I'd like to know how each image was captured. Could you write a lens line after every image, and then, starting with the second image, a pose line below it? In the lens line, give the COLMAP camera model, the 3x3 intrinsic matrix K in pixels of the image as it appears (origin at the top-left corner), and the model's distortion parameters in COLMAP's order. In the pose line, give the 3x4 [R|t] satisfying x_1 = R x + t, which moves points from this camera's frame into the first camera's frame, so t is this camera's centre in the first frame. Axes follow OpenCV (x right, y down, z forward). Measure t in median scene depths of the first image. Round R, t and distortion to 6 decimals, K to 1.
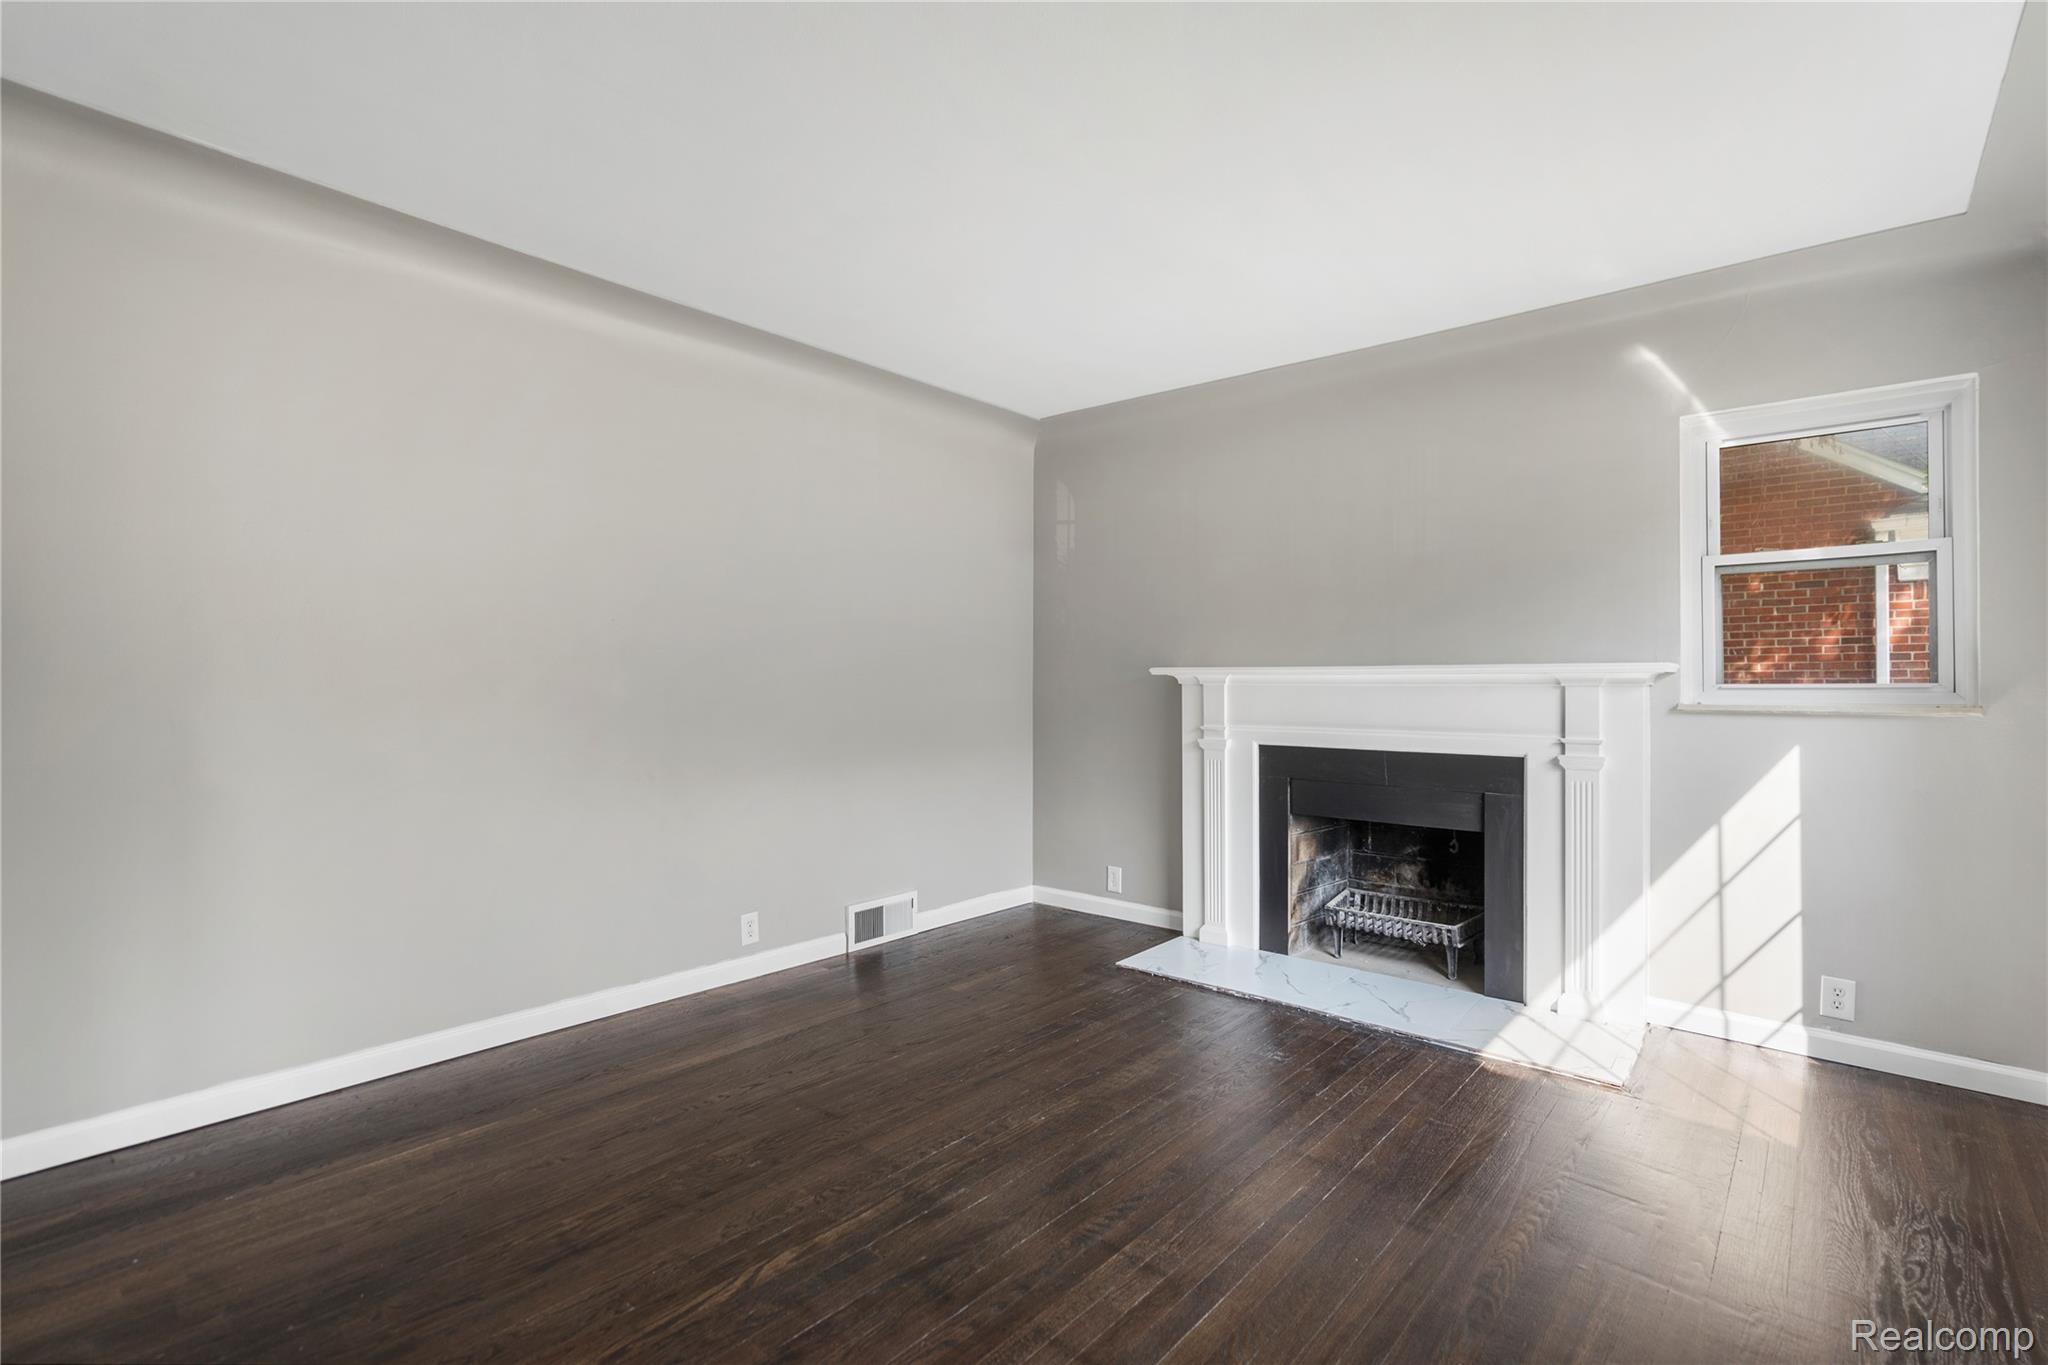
lens RADIAL K [[955.0, 0, 1024.0], [0, 955.0, 682.5], [0, 0, 1]] dist [-0.001561, 0.000643]
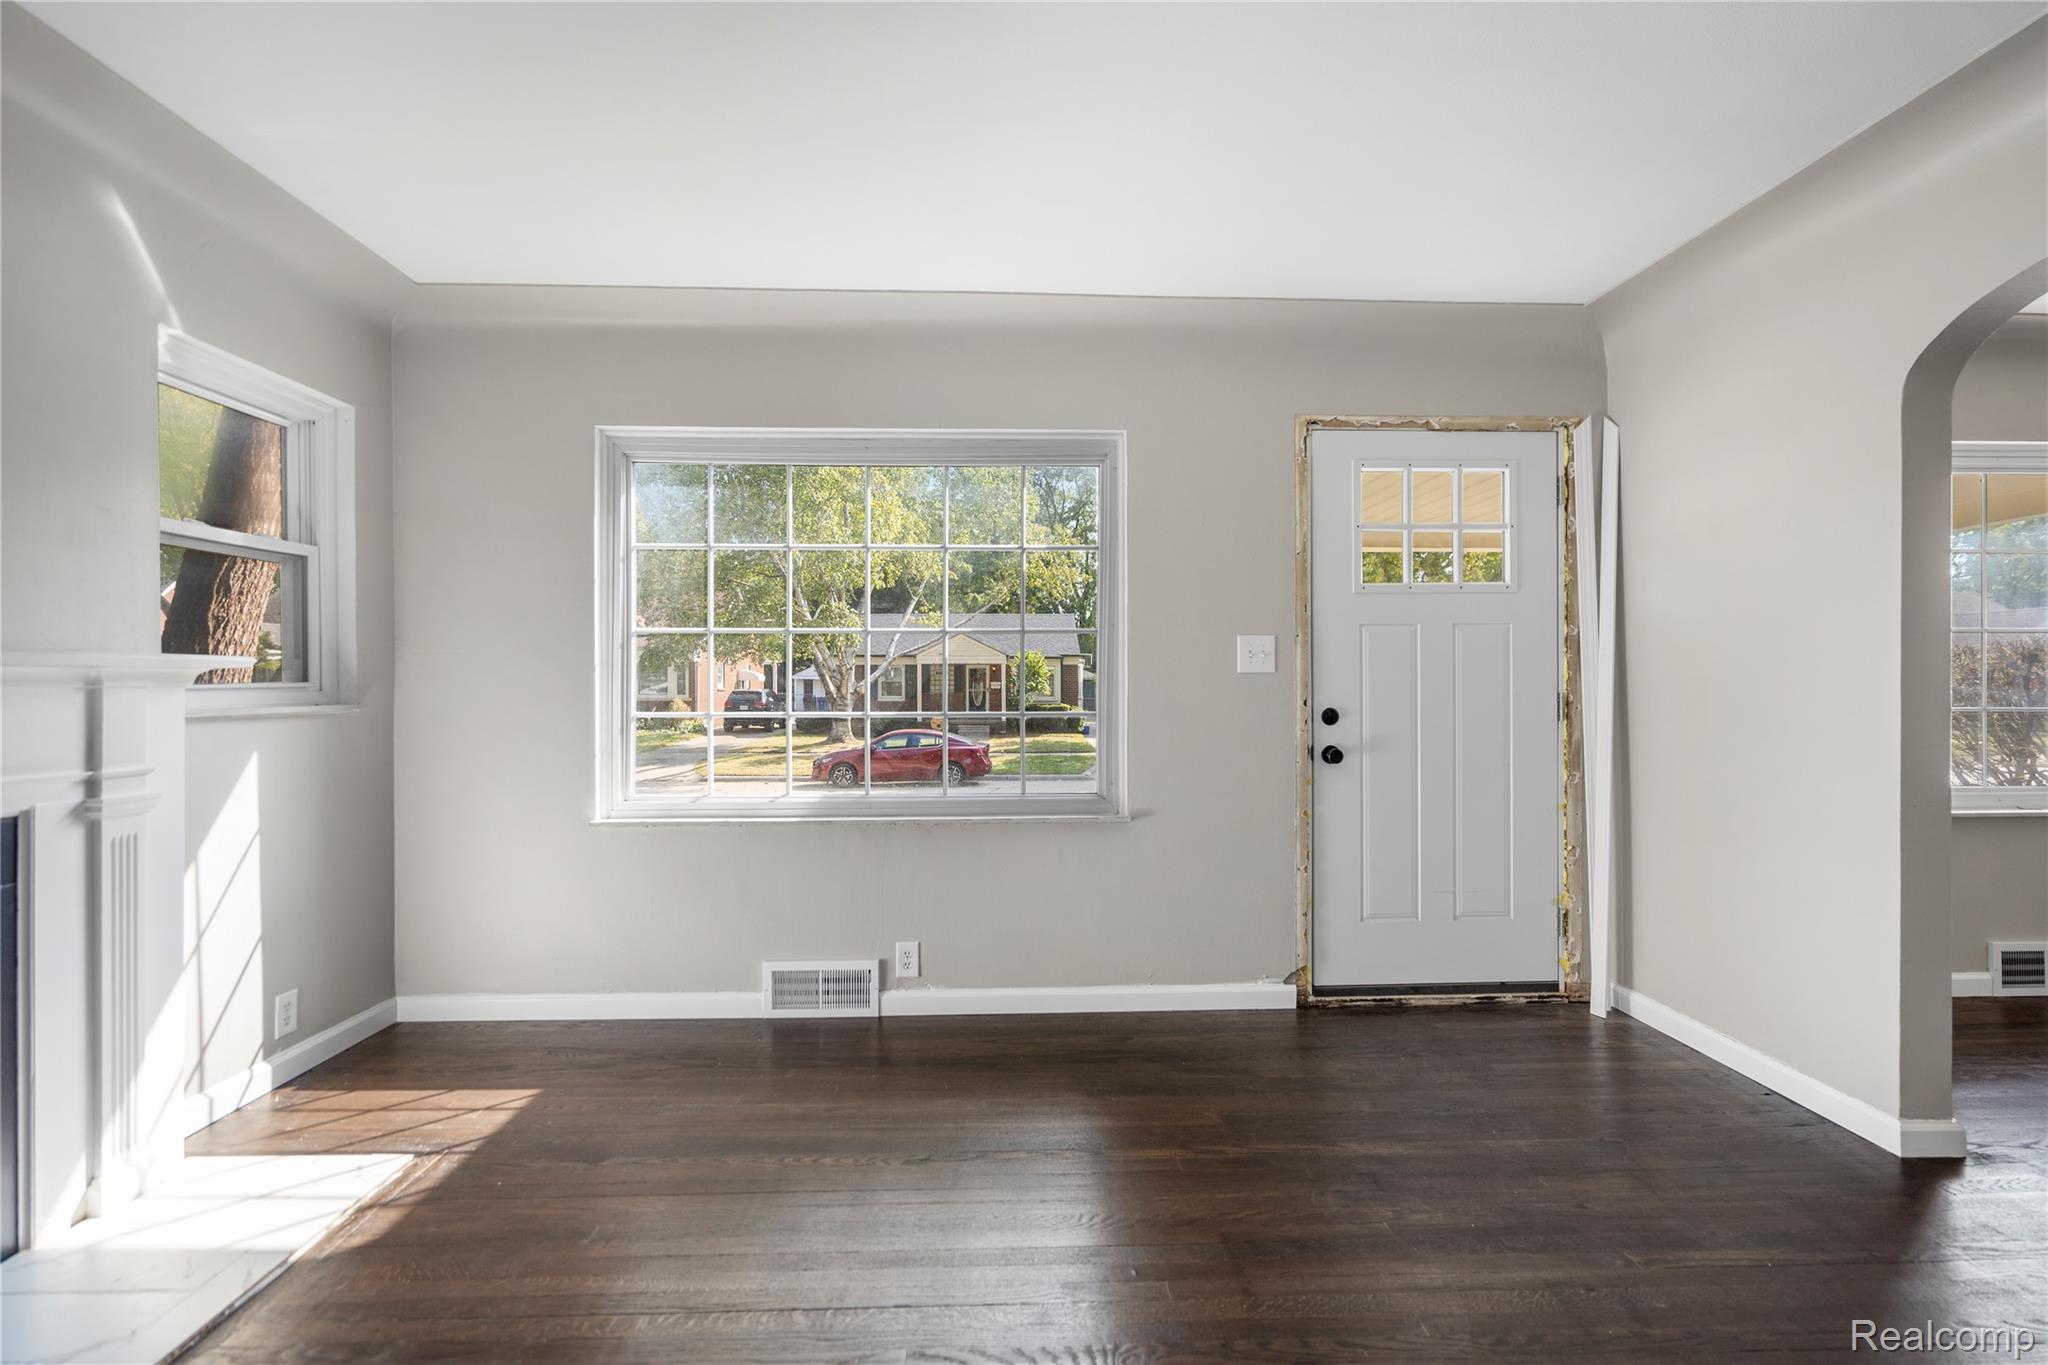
lens RADIAL K [[928.5, 0, 1024.0], [0, 928.5, 682.5], [0, 0, 1]] dist [-0.003748, 0.000735]
pose [[-0.676444, -0.002870, 0.736489, -0.288137], [-0.003742, 0.999993, 0.000459, -0.002732], [-0.736485, -0.002445, -0.676450, 0.963675]]
